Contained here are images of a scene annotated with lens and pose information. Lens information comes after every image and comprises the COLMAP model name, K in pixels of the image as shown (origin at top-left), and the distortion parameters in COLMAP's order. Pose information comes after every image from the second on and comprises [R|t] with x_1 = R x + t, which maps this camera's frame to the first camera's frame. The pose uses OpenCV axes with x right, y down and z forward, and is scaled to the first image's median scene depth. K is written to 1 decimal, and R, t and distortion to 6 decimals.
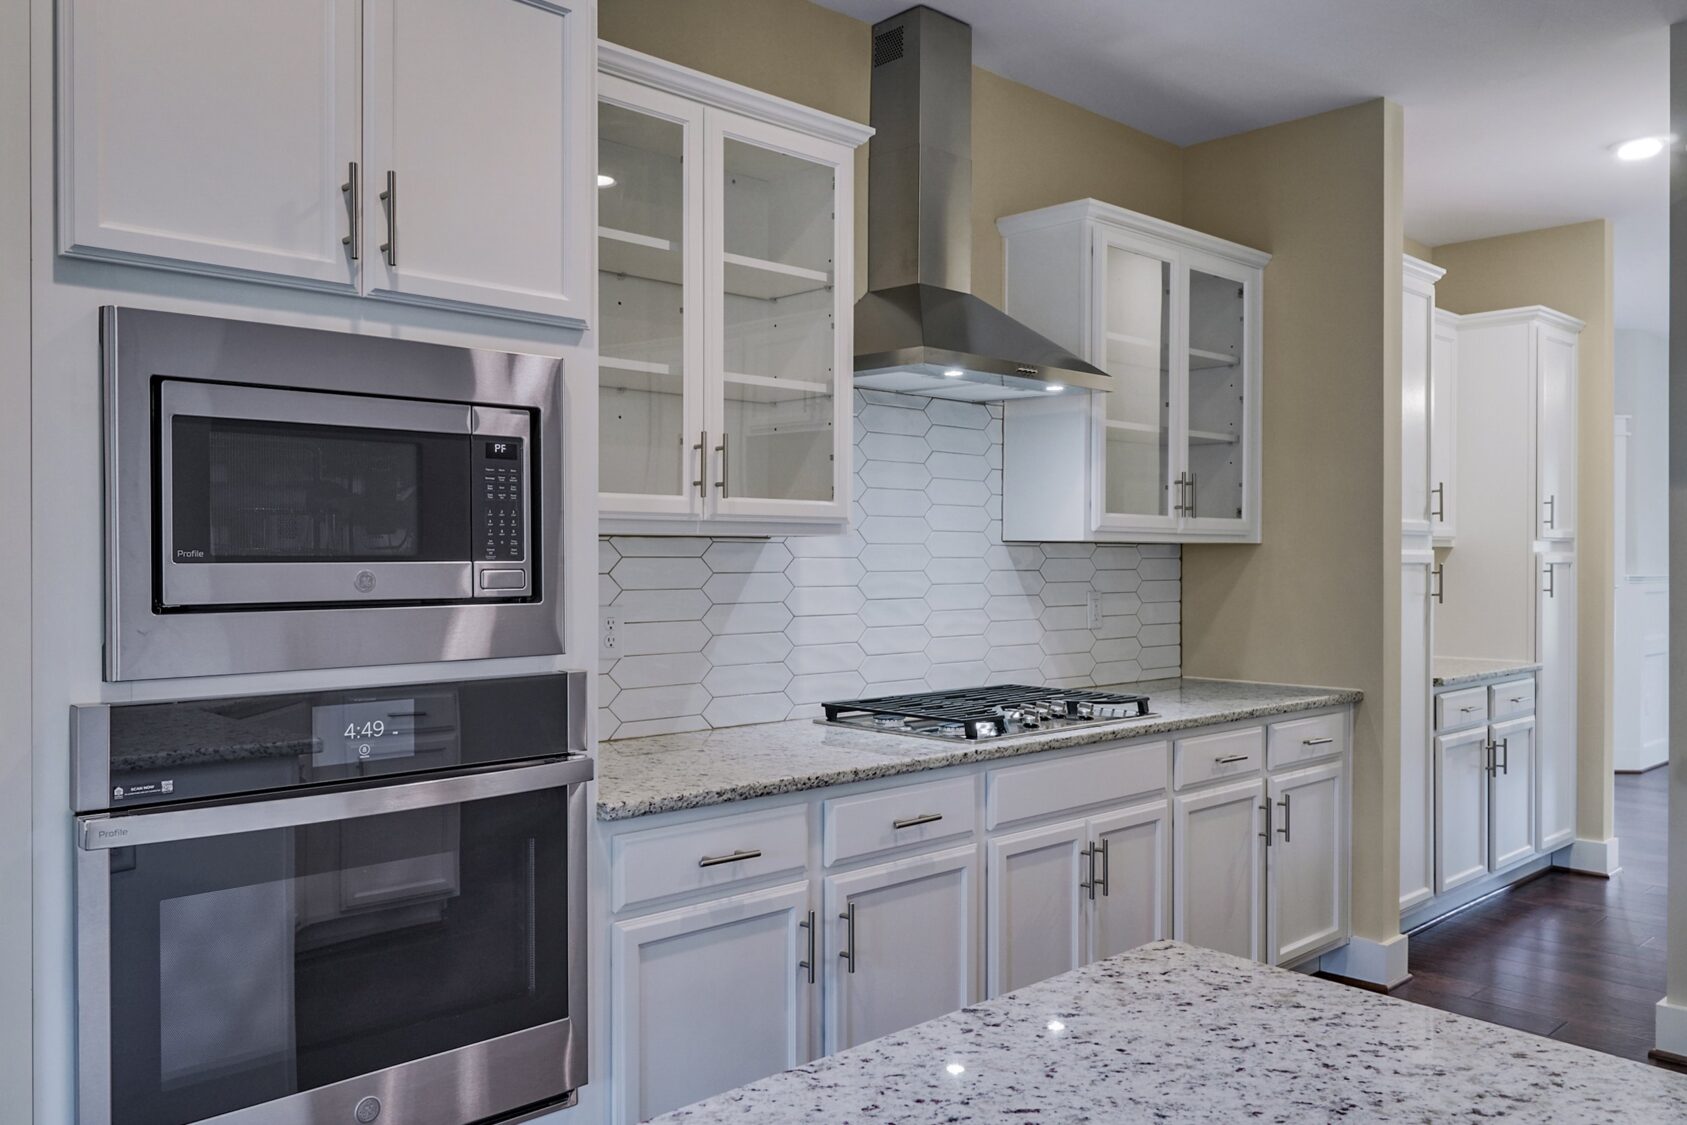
lens RADIAL K [[1320.8, 0, 842.8], [0, 1320.8, 555.7], [0, 0, 1]] dist [0.010548, -0.004499]
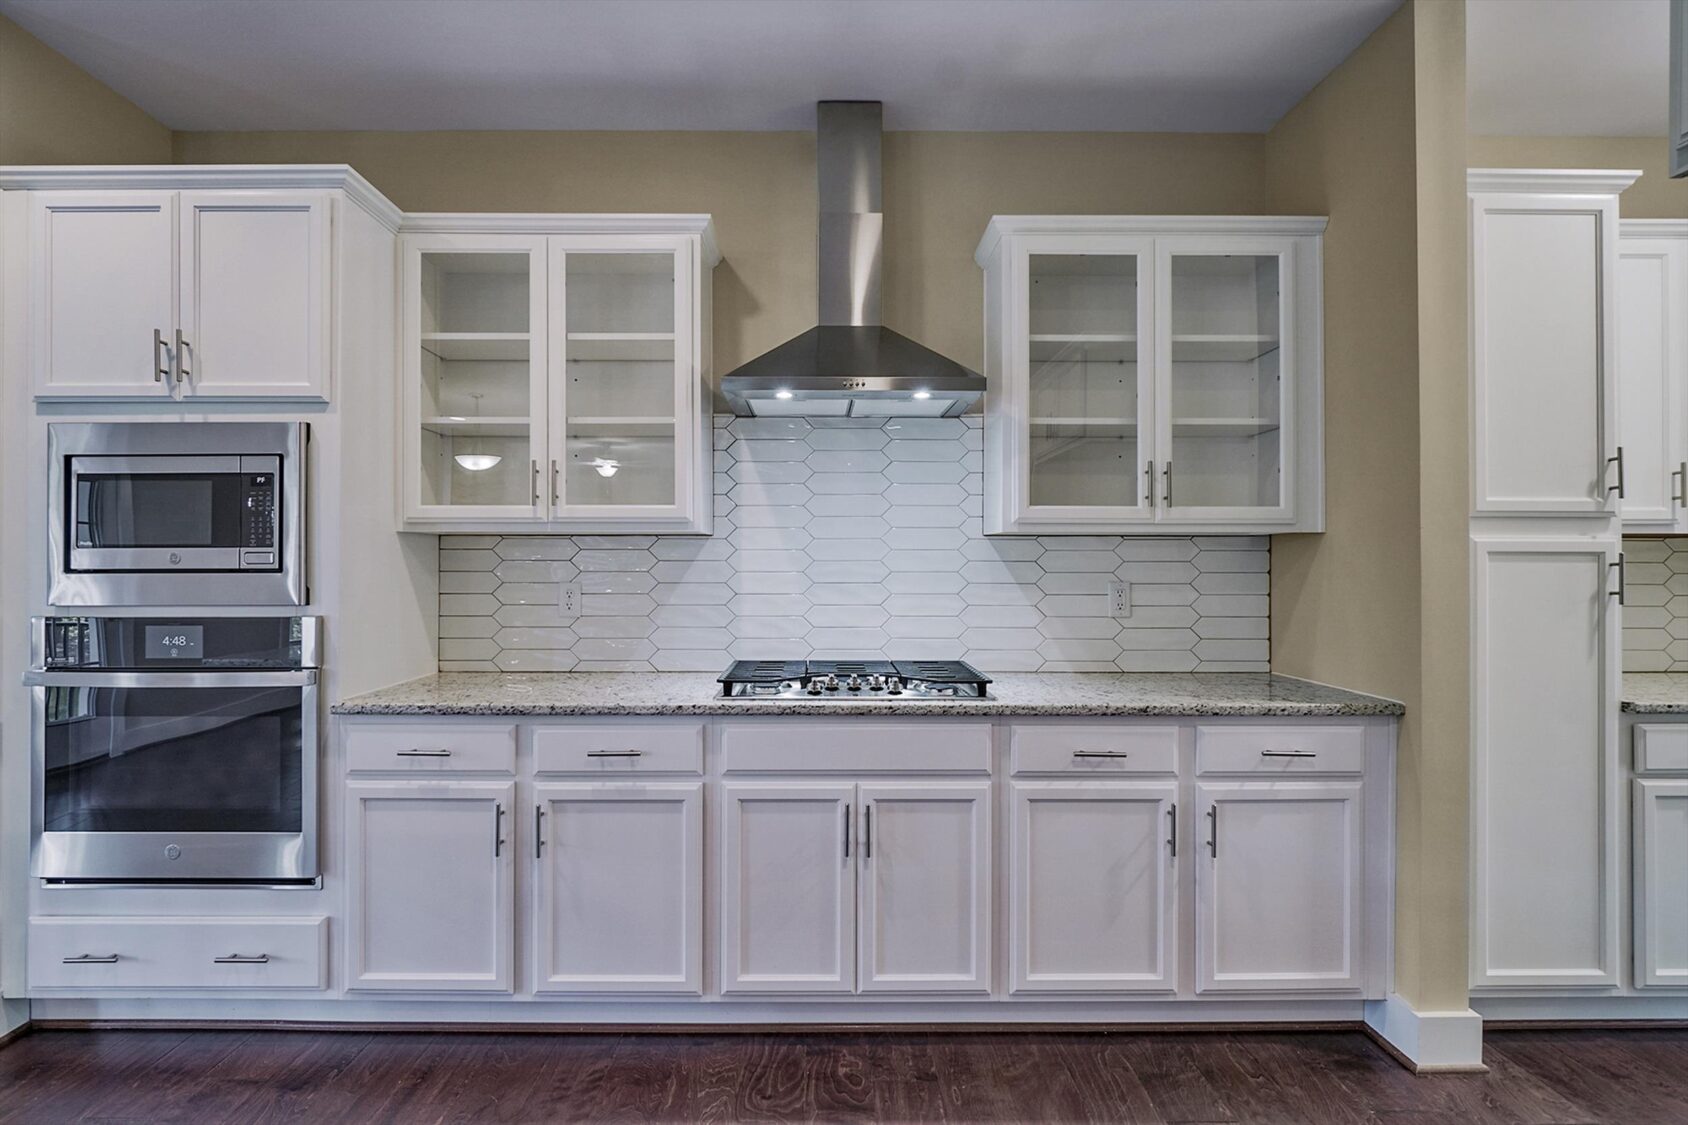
lens RADIAL K [[818.1, 0, 800.4], [0, 818.1, 558.8], [0, 0, 1]] dist [-0.008396, 0.000260]
pose [[0.724507, -0.005414, -0.689246, 0.700262], [0.001376, 0.999979, -0.006409, 0.019112], [0.689266, 0.003695, 0.724499, 0.536953]]
